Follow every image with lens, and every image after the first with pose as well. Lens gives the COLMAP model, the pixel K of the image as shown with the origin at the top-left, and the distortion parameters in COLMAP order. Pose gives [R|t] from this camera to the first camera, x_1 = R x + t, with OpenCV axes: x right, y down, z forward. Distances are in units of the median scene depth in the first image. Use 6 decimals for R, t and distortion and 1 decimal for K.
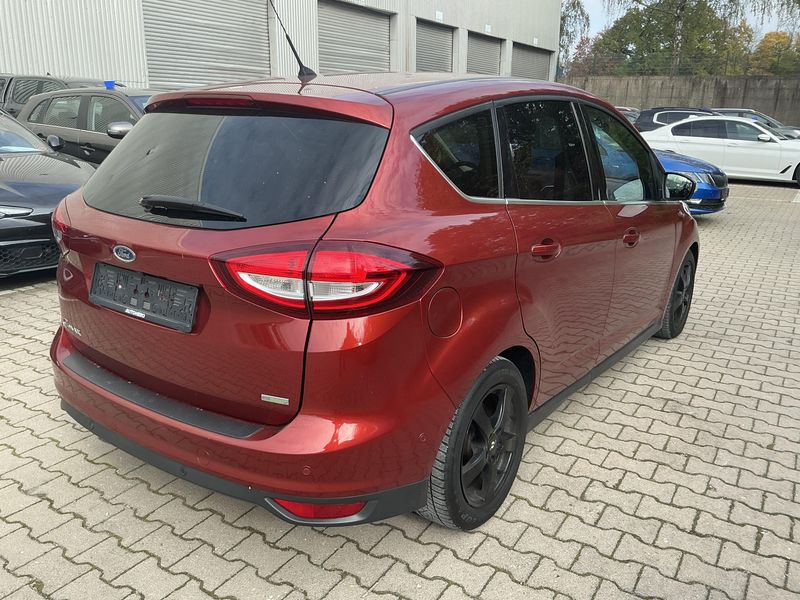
lens RADIAL K [[680.0, 0, 400.0], [0, 680.0, 300.0], [0, 0, 1]] dist [0.045119, -0.080060]
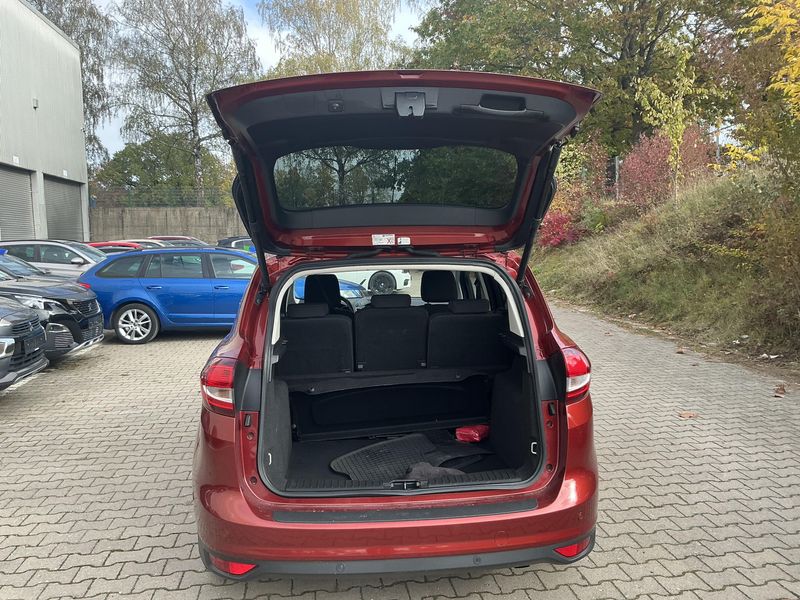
lens RADIAL K [[672.6, 0, 415.3], [0, 672.6, 295.7], [0, 0, 1]] dist [0.066370, -0.132427]
pose [[0.755566, -0.090669, 0.648768, -0.582101], [0.206867, 0.972721, -0.104976, -0.051670], [-0.621552, 0.213525, 0.753711, 0.035251]]
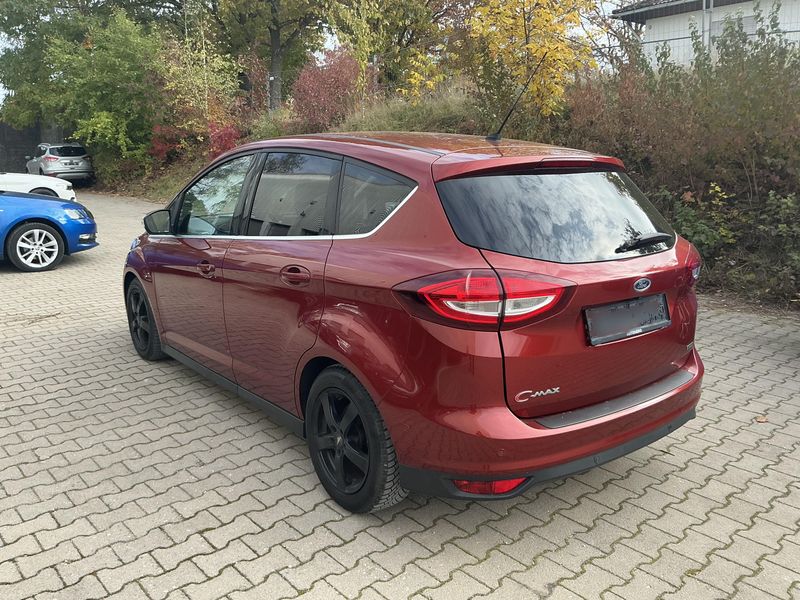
lens RADIAL K [[674.8, 0, 403.0], [0, 674.8, 286.9], [0, 0, 1]] dist [0.066248, -0.142203]
pose [[0.264113, -0.204701, 0.942519, -0.875792], [0.255953, 0.957056, 0.136135, -0.179762], [-0.929910, 0.205286, 0.305165, 0.528350]]
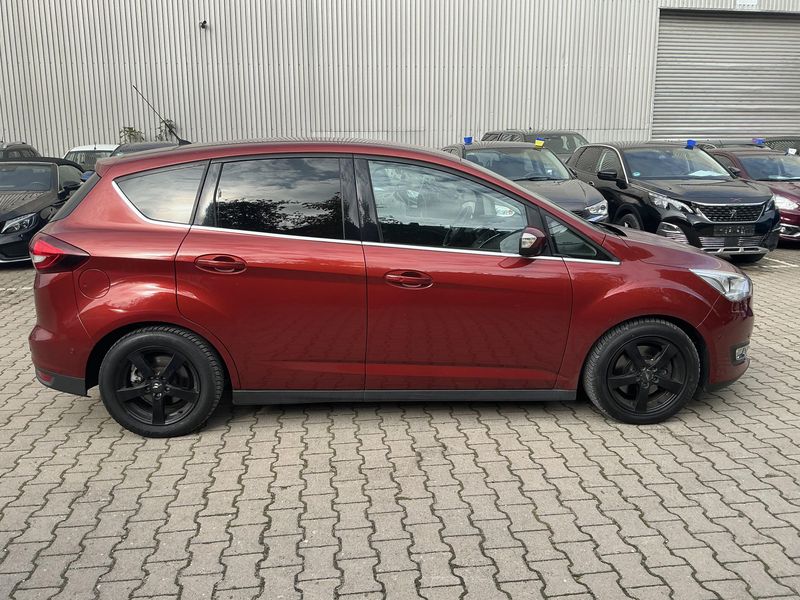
lens RADIAL K [[672.6, 0, 415.3], [0, 672.6, 295.7], [0, 0, 1]] dist [0.066370, -0.132427]
pose [[0.635827, 0.150057, -0.757104, 0.961726], [-0.194853, 0.980353, 0.030664, -0.086164], [0.746831, 0.128027, 0.652574, 0.247821]]
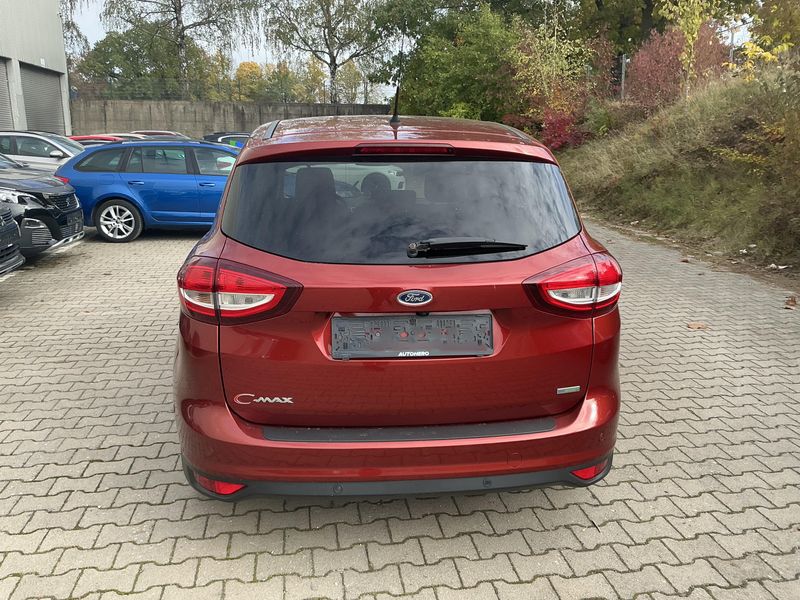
lens RADIAL K [[672.6, 0, 415.3], [0, 672.6, 295.7], [0, 0, 1]] dist [0.066370, -0.132427]
pose [[0.749787, -0.167951, 0.640009, -0.539416], [0.189711, 0.981207, 0.035238, -0.054483], [-0.633900, 0.094996, 0.767559, 0.108648]]
